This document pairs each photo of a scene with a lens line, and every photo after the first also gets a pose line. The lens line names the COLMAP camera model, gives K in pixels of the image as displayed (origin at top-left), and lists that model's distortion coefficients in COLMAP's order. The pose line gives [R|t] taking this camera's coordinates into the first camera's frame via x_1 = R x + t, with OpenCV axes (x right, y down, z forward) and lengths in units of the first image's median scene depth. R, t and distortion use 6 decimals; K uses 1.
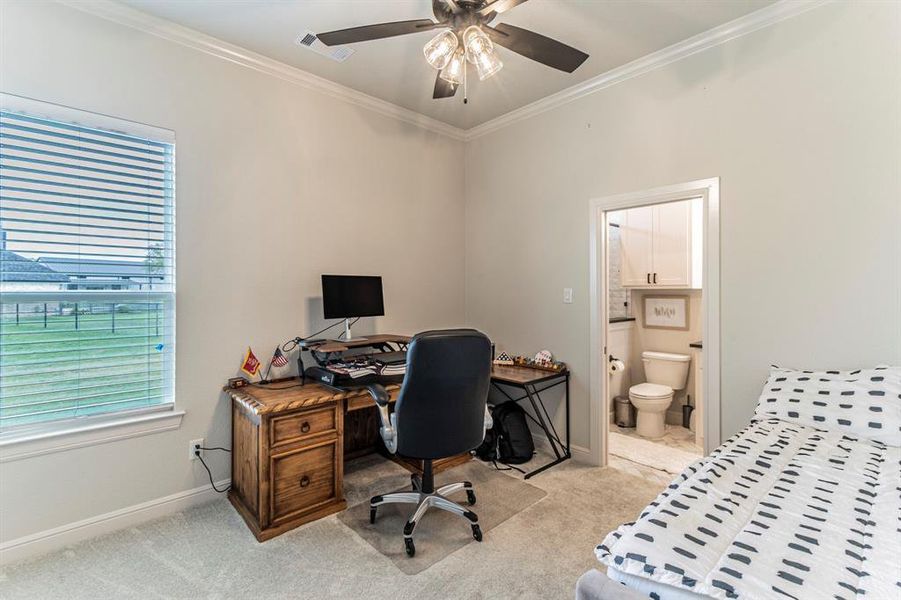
lens RADIAL K [[408.7, 0, 450.4], [0, 408.7, 297.4], [0, 0, 1]] dist [0.004488, -0.000799]
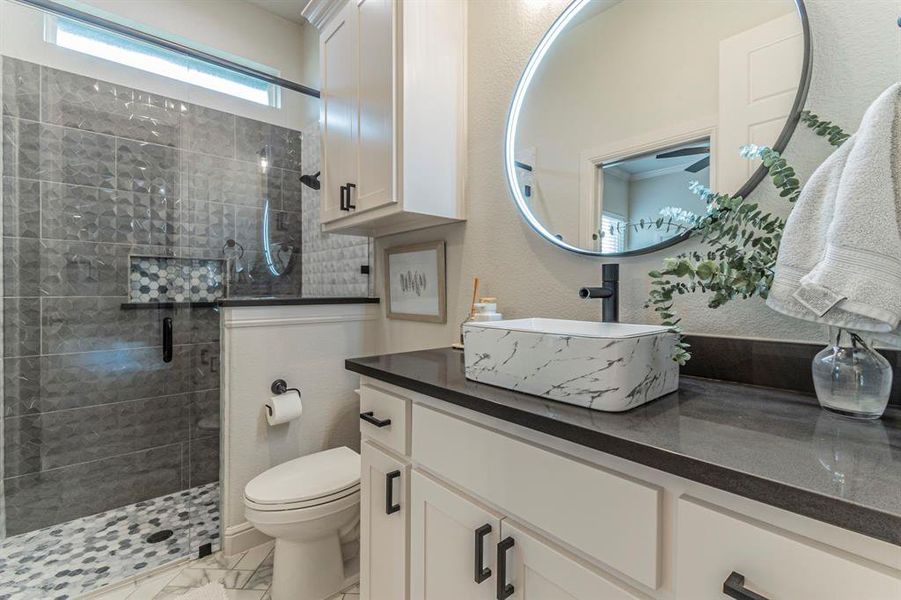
lens RADIAL K [[408.7, 0, 450.9], [0, 408.7, 295.5], [0, 0, 1]] dist [0.004488, -0.000799]
pose [[0.999846, 0.002523, -0.017364, 0.556905], [-0.002488, 0.999995, 0.002027, 0.047640], [0.017369, -0.001983, 0.999847, 0.538106]]
